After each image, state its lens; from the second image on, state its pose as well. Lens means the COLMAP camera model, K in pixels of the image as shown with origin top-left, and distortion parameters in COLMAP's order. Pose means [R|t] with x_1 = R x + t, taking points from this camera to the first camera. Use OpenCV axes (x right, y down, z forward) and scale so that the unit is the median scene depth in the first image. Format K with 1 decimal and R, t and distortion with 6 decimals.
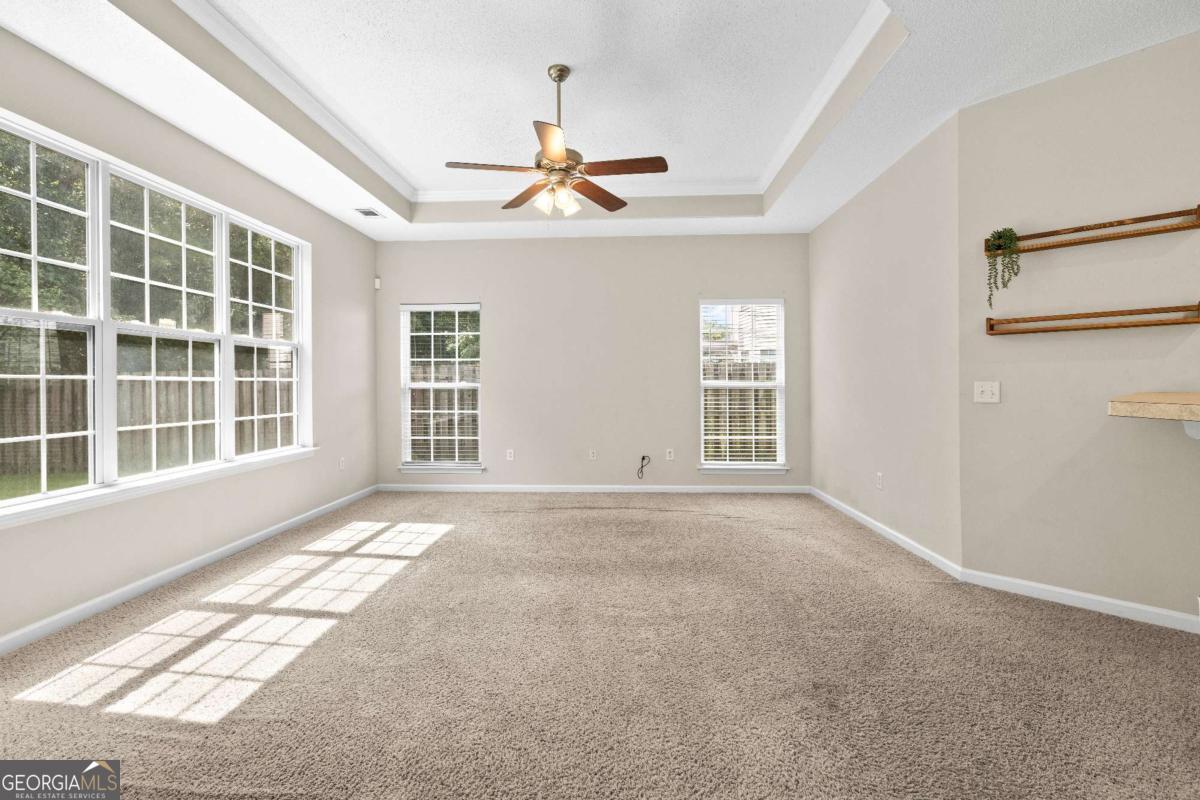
lens RADIAL K [[546.5, 0, 601.2], [0, 546.5, 384.2], [0, 0, 1]] dist [-0.002391, -0.000116]
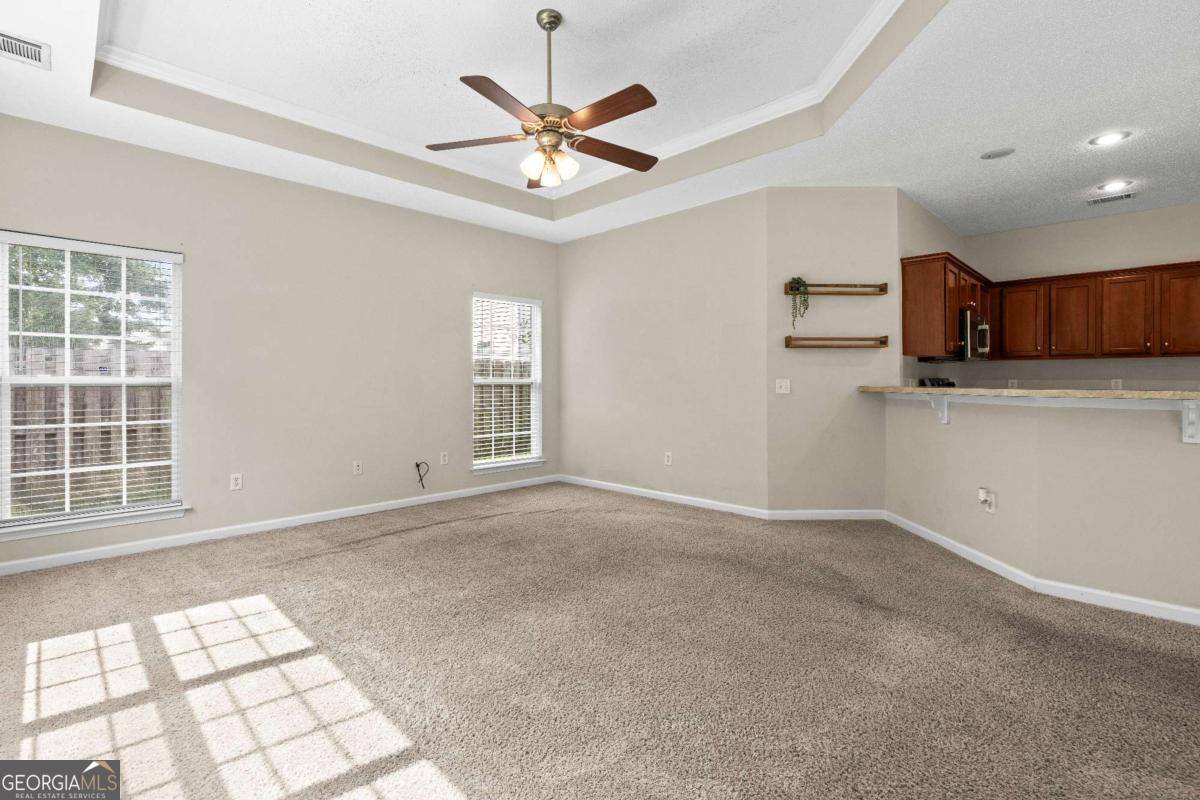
lens RADIAL K [[546.1, 0, 600.5], [0, 546.1, 380.0], [0, 0, 1]] dist [-0.001720, 0.000112]
pose [[0.669508, 0.008692, 0.742754, -0.419830], [-0.002900, 0.999955, -0.009088, 0.007009], [-0.742799, 0.003930, 0.669503, 0.229810]]
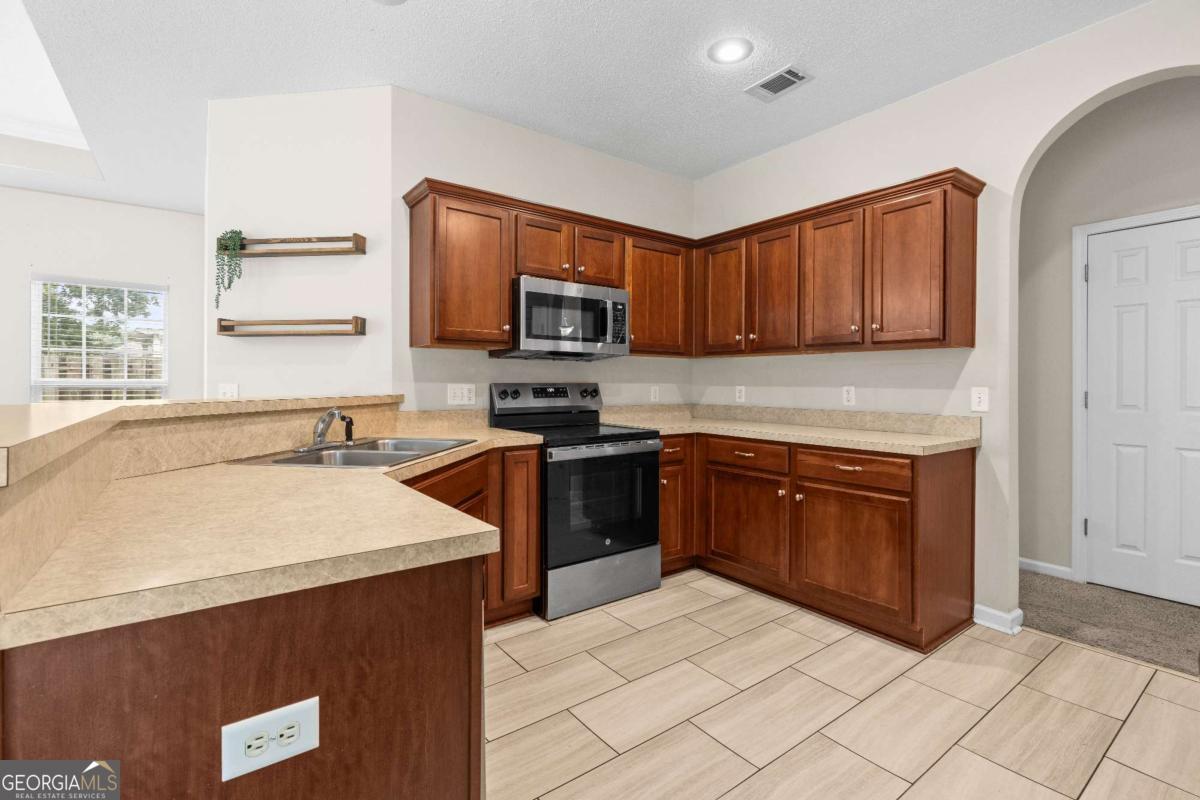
lens RADIAL K [[546.5, 0, 601.2], [0, 546.5, 384.2], [0, 0, 1]] dist [-0.002391, -0.000116]
pose [[0.773294, 0.009285, 0.633980, 0.360036], [-0.011381, 0.999935, -0.000763, -0.005479], [-0.633945, -0.006625, 0.773349, -0.115521]]
